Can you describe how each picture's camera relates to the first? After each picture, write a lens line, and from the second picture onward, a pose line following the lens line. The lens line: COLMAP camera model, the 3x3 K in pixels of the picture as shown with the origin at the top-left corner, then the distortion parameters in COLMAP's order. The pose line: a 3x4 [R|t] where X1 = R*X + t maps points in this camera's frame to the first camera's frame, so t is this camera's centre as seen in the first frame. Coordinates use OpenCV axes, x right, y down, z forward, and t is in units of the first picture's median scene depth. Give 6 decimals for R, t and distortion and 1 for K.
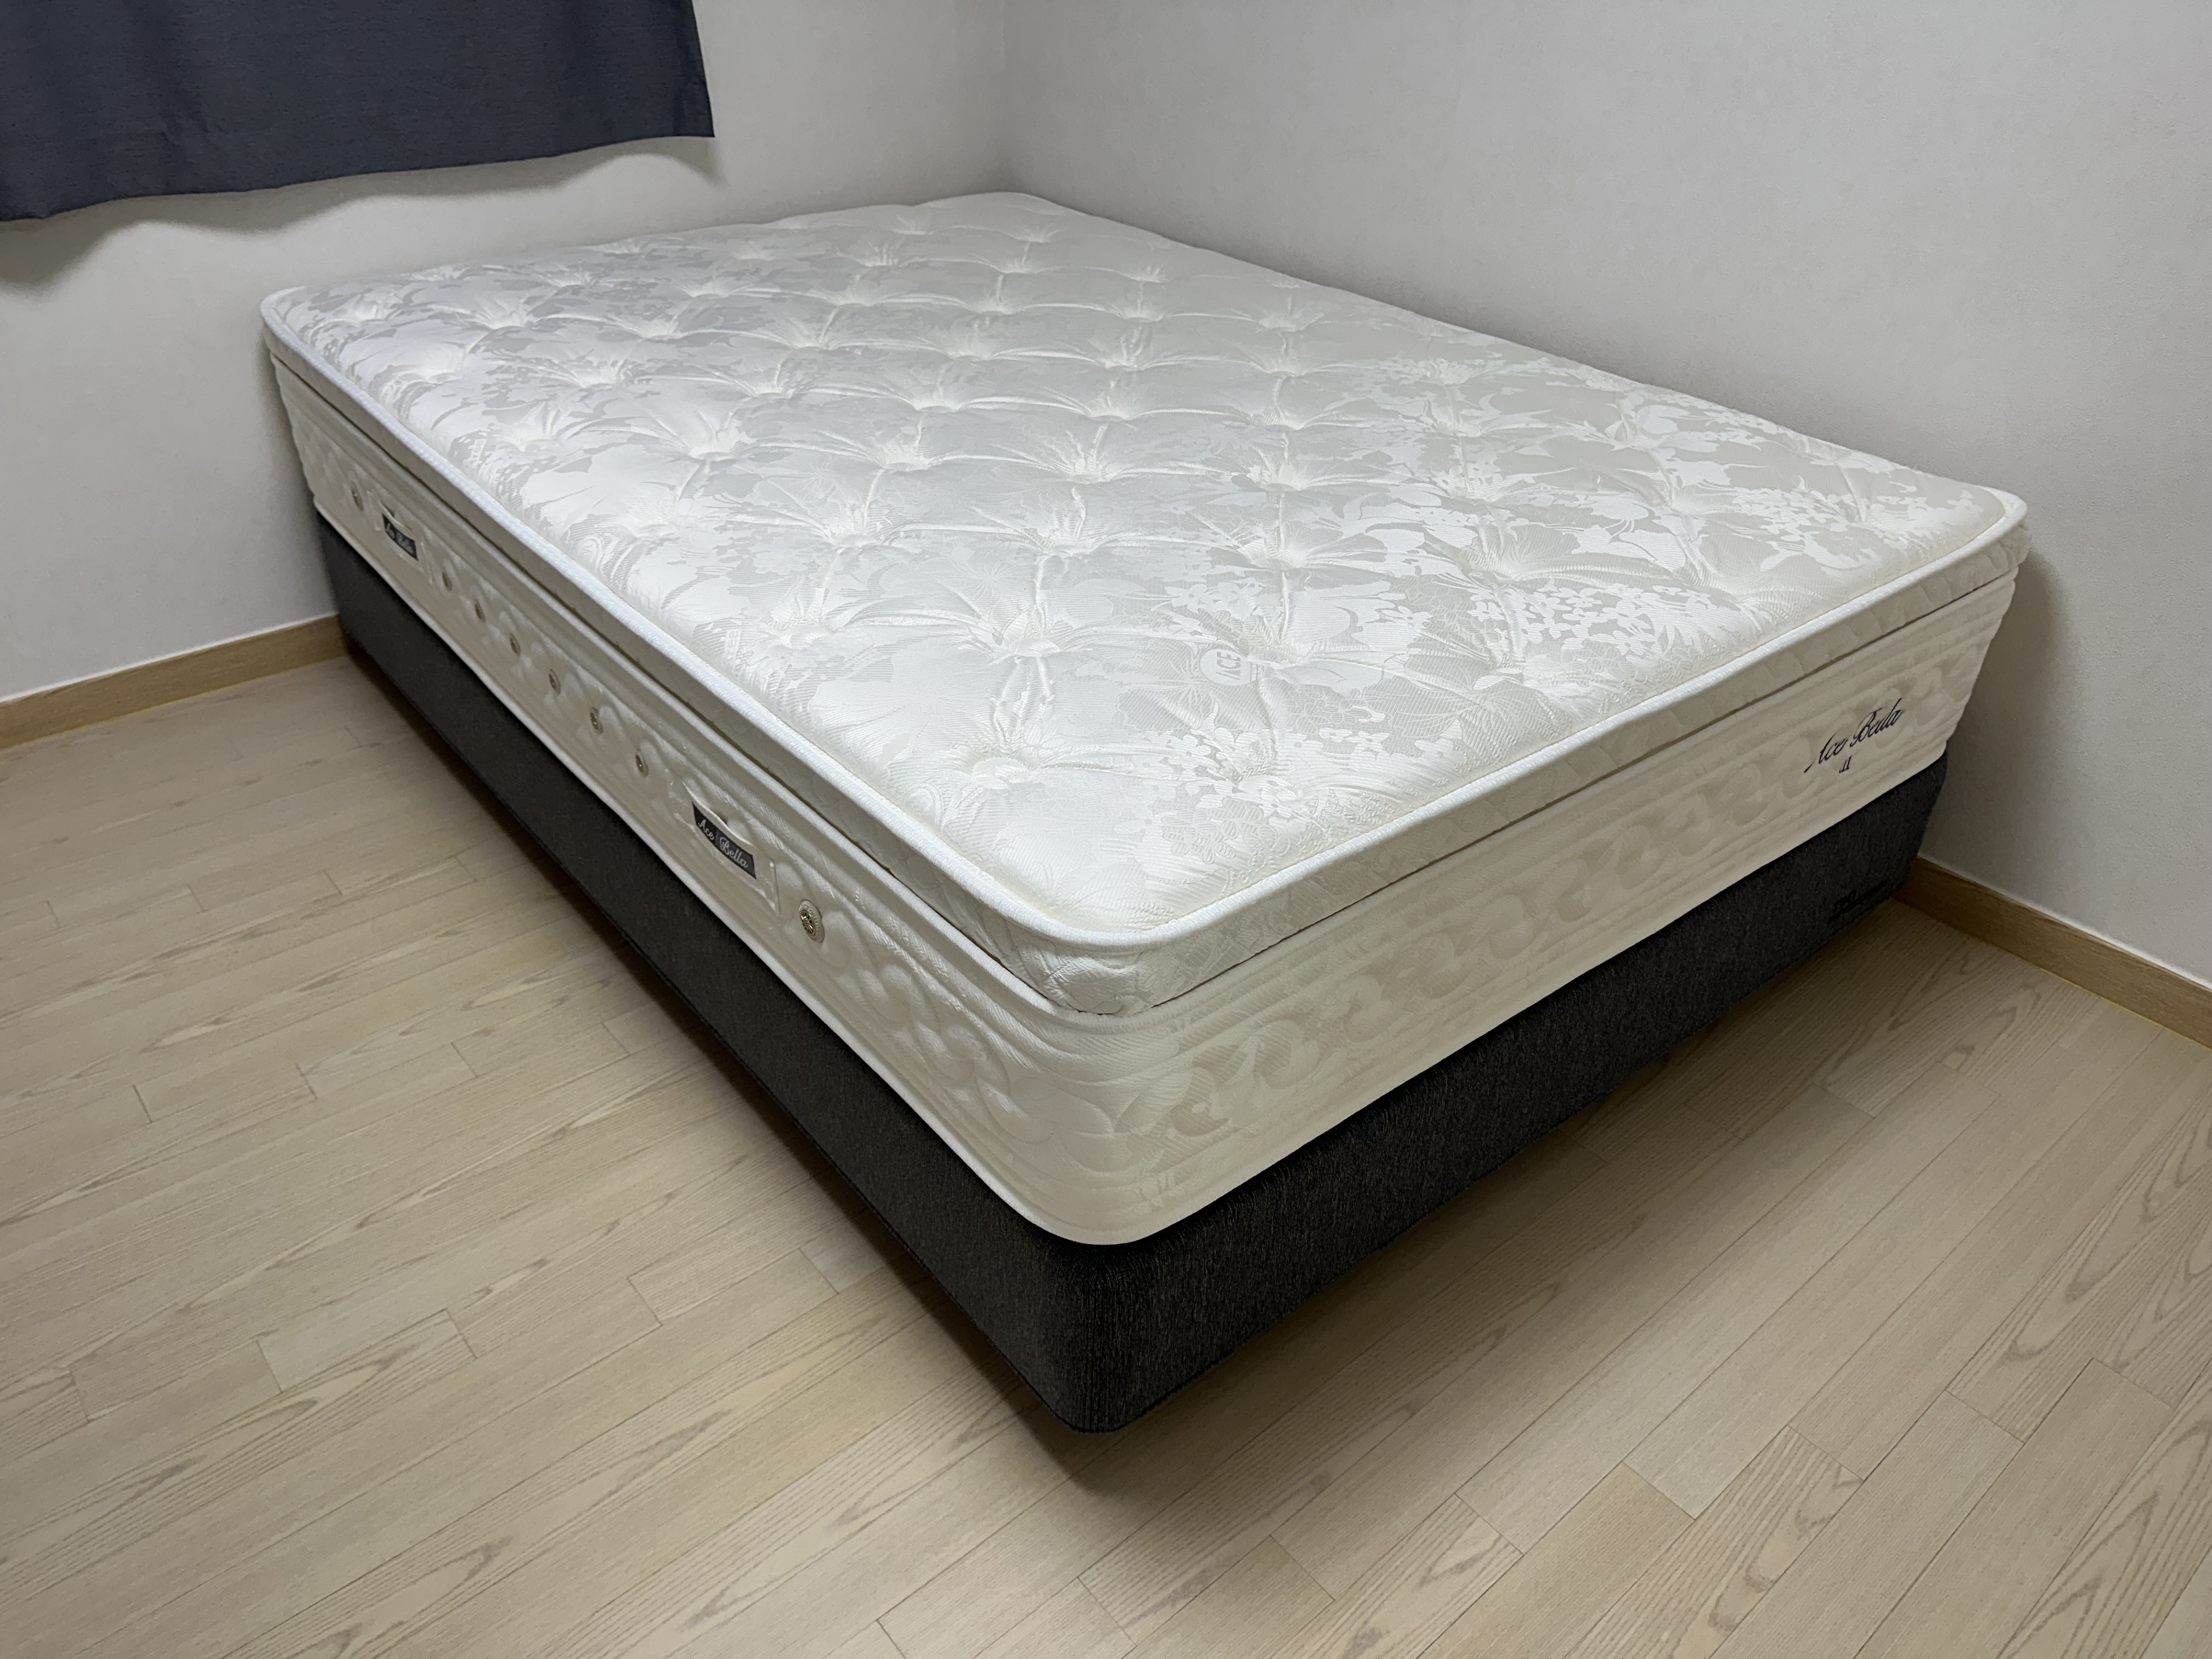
lens RADIAL K [[1541.3, 0, 1118.4], [0, 1541.3, 830.6], [0, 0, 1]] dist [-0.009179, -0.007166]
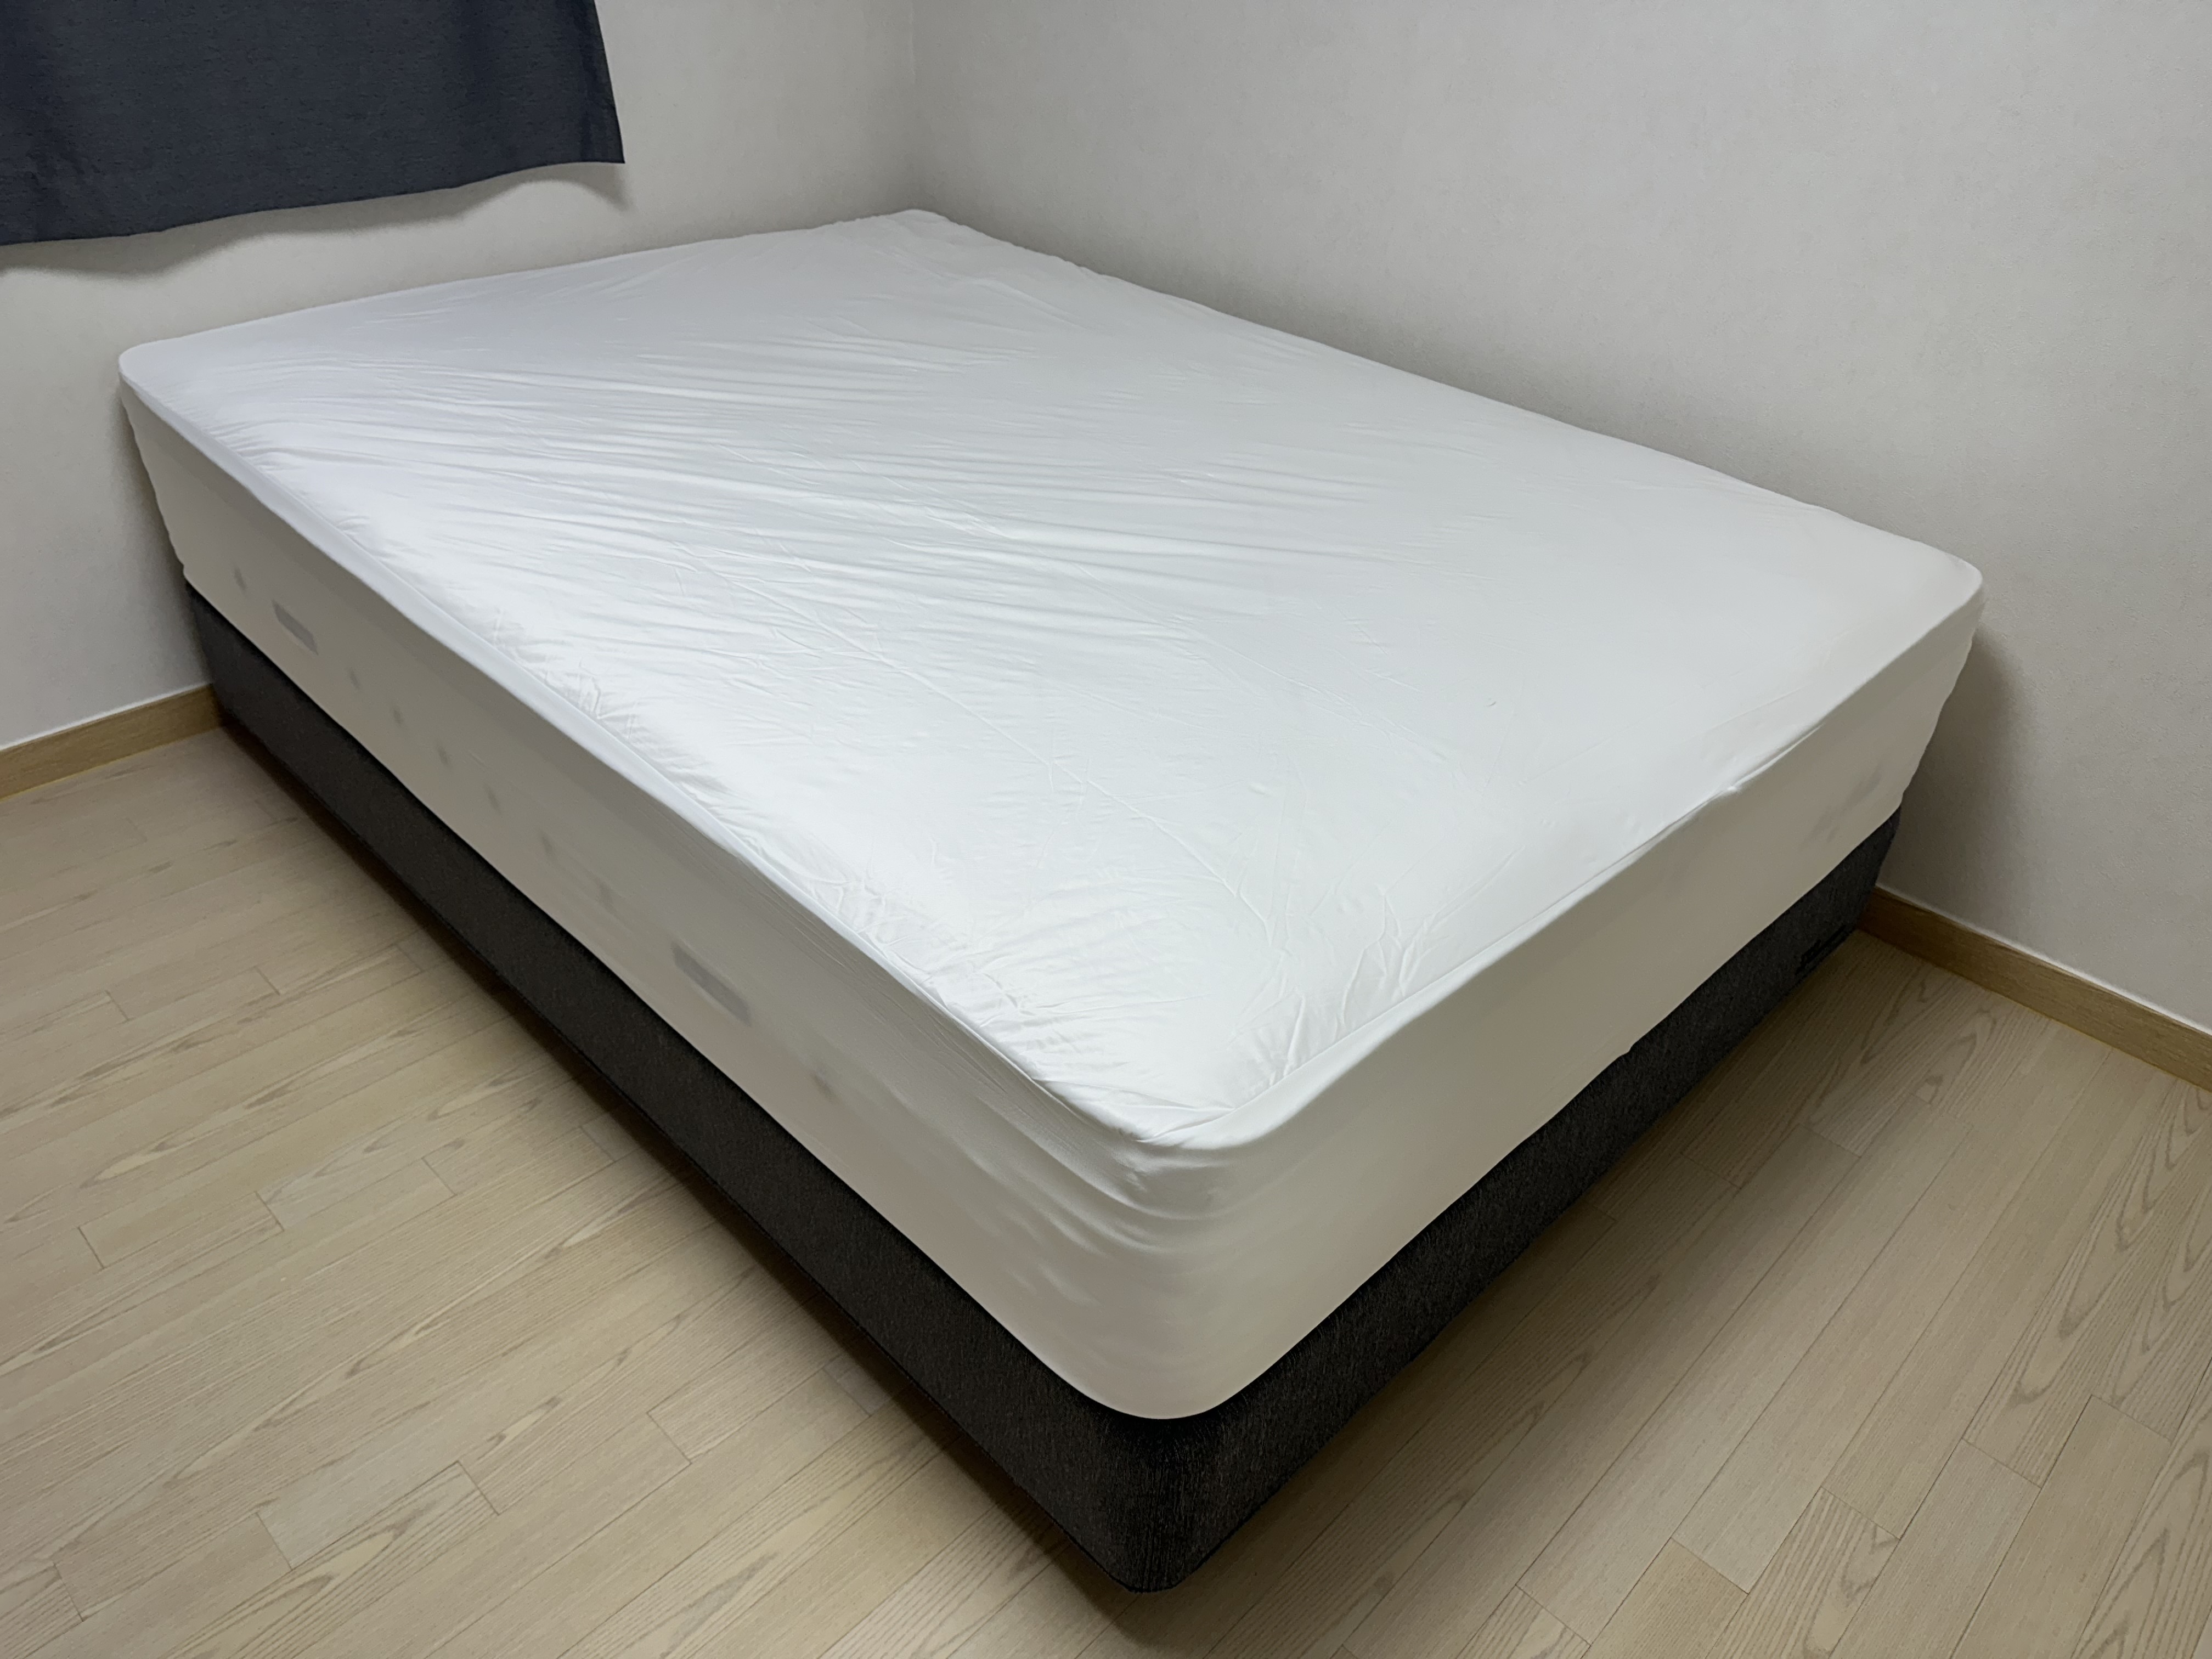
lens RADIAL K [[1541.3, 0, 1100.0], [0, 1541.3, 827.4], [0, 0, 1]] dist [-0.009179, -0.007166]
pose [[0.995726, -0.037332, 0.084471, -0.099972], [0.035160, 0.999015, 0.027060, -0.085515], [-0.085398, -0.023974, 0.996058, 0.027401]]
